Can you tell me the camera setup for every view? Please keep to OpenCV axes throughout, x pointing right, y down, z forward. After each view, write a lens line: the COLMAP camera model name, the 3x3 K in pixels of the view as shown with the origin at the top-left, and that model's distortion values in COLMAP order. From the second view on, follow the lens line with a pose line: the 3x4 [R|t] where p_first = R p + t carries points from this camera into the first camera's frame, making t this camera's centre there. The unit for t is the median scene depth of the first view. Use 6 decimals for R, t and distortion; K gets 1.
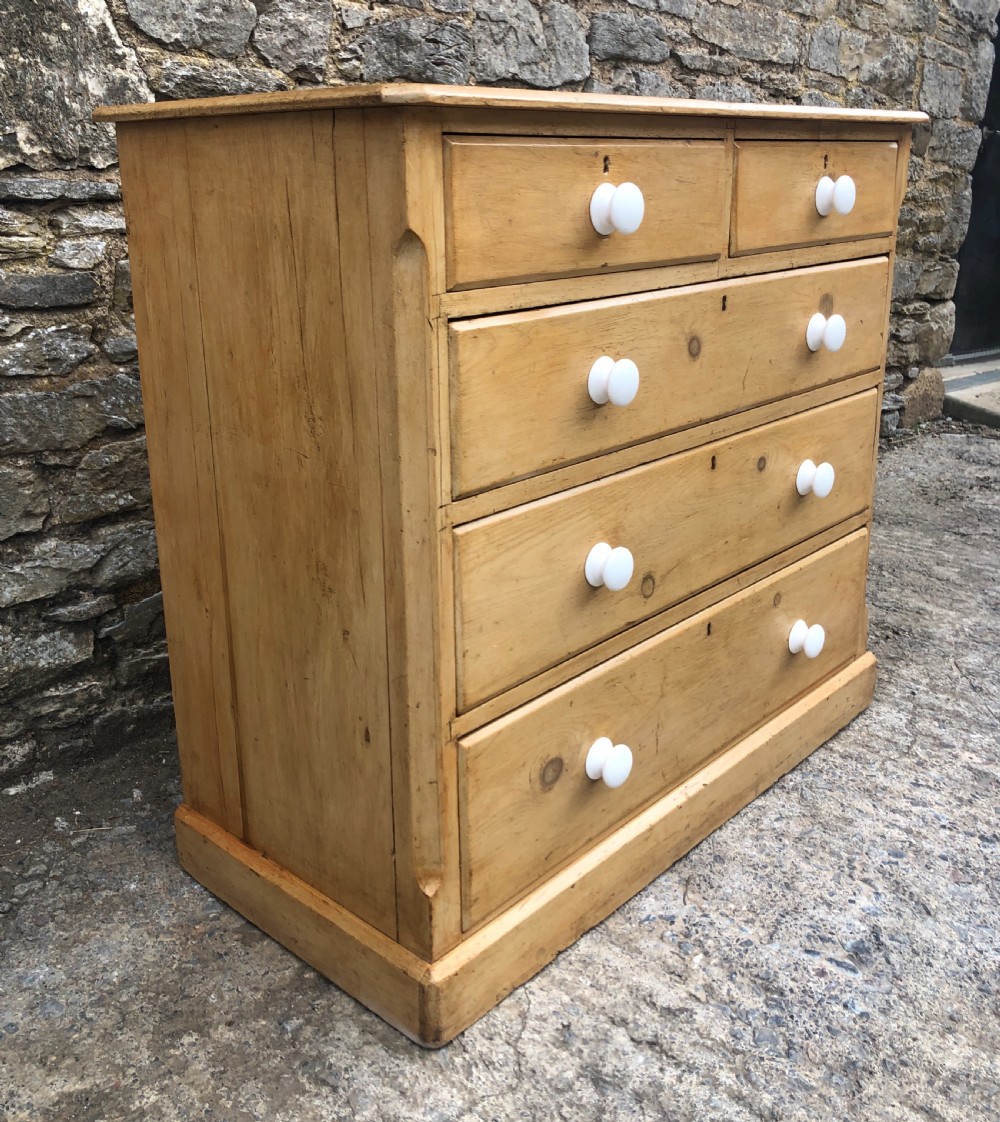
lens RADIAL K [[1100.6, 0, 502.2], [0, 1100.6, 513.8], [0, 0, 1]] dist [0.016536, -0.005338]
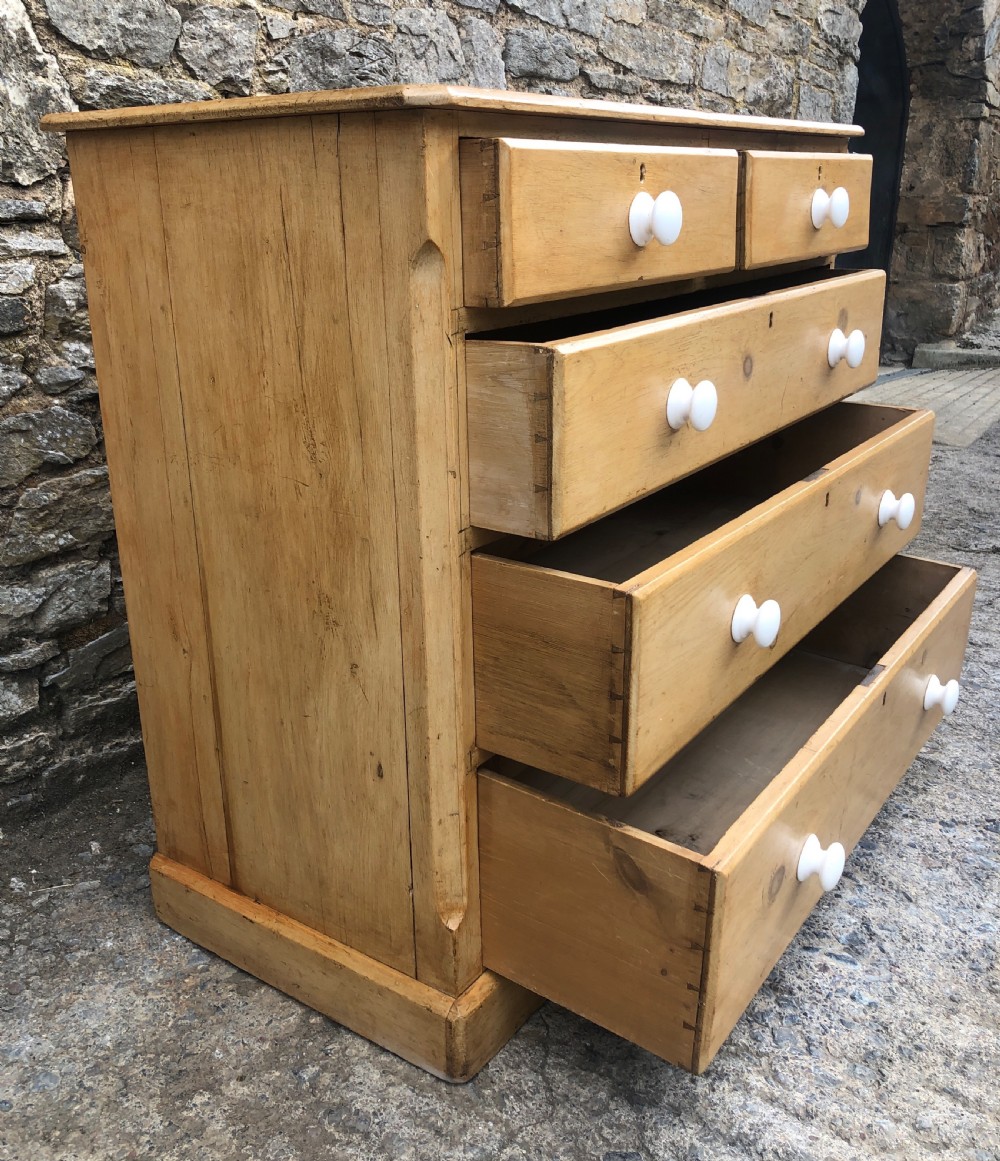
lens RADIAL K [[1087.1, 0, 509.7], [0, 1087.1, 552.0], [0, 0, 1]] dist [0.010837, 0.017503]
pose [[0.990459, -0.050818, 0.128094, -0.098742], [0.049184, 0.998663, 0.015892, 0.000434], [-0.128730, -0.009440, 0.991635, 0.035624]]
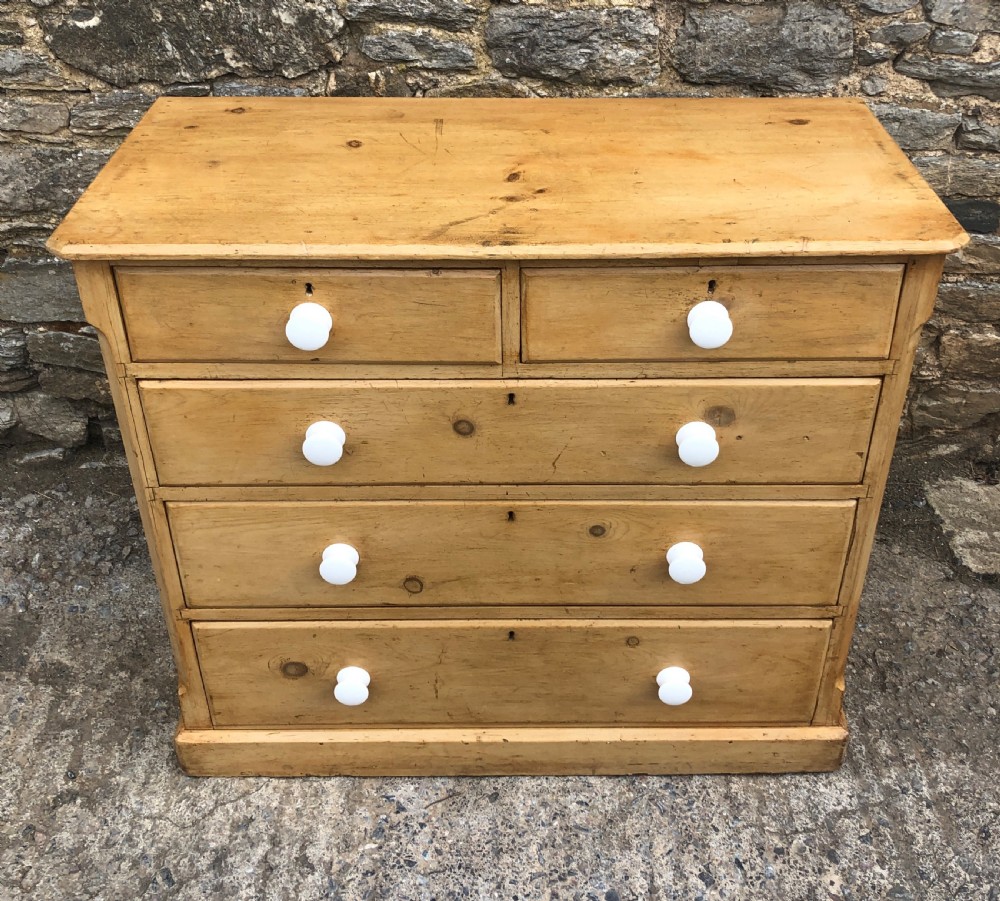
lens RADIAL K [[1128.1, 0, 545.7], [0, 1128.1, 391.9], [0, 0, 1]] dist [0.020133, -0.020945]
pose [[0.685060, 0.423049, -0.593062, 0.811766], [-0.232509, 0.898497, 0.372348, -0.571122], [0.690386, -0.117188, 0.713887, 0.235143]]
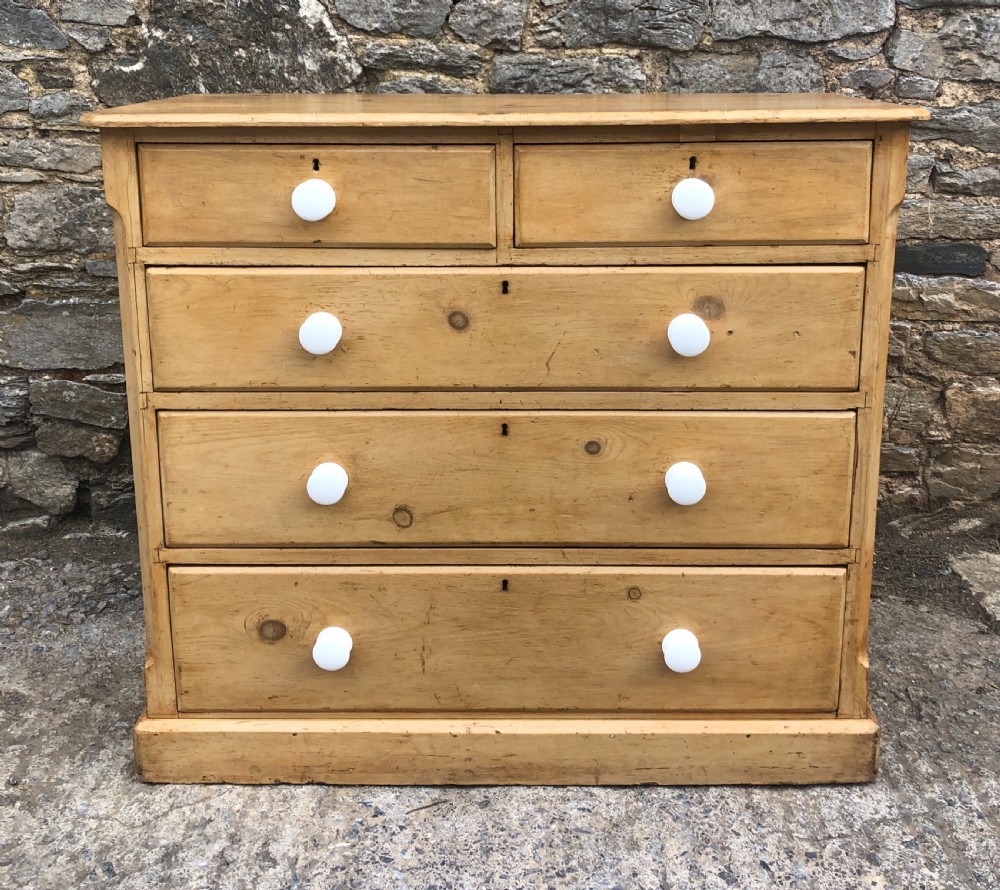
lens RADIAL K [[1173.0, 0, 538.9], [0, 1173.0, 328.6], [0, 0, 1]] dist [0.026066, -0.013253]
pose [[0.673810, 0.190374, -0.713959, 0.995436], [-0.226109, 0.973013, 0.046055, -0.199657], [0.703459, 0.130401, 0.698671, 0.206171]]
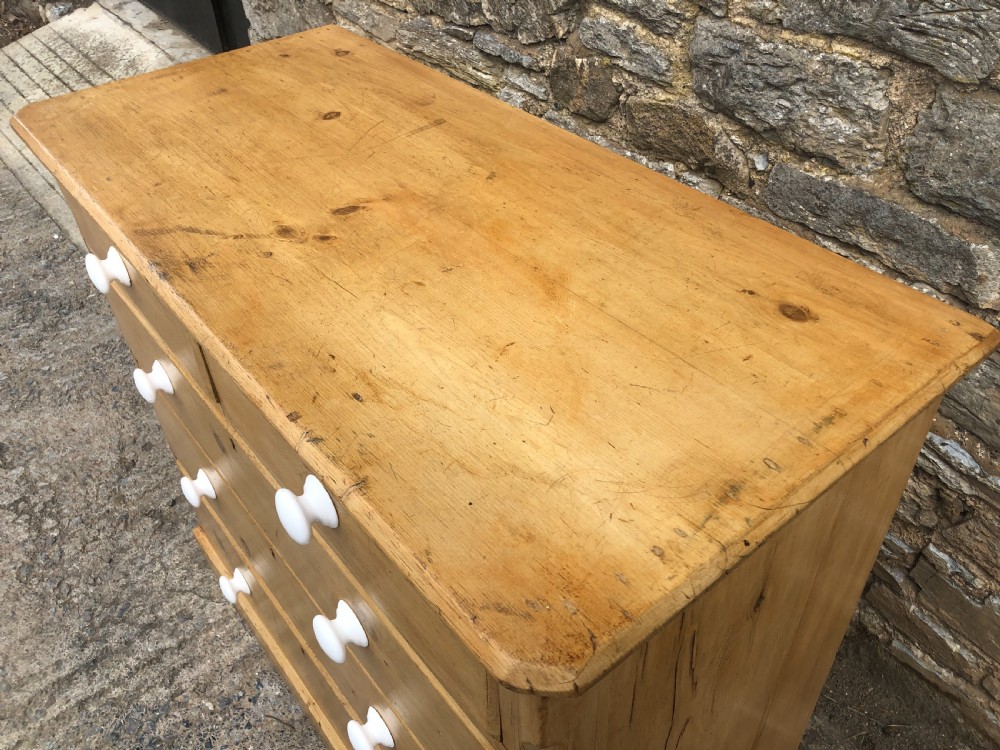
lens RADIAL K [[822.2, 0, 500.0], [0, 822.2, 375.0], [0, 0, 1]] dist [0.000024, 0.012195]
pose [[-0.156729, 0.655147, -0.739066, 0.596265], [-0.259098, 0.694830, 0.670880, -0.701531], [0.953050, 0.296637, 0.060847, 1.081891]]
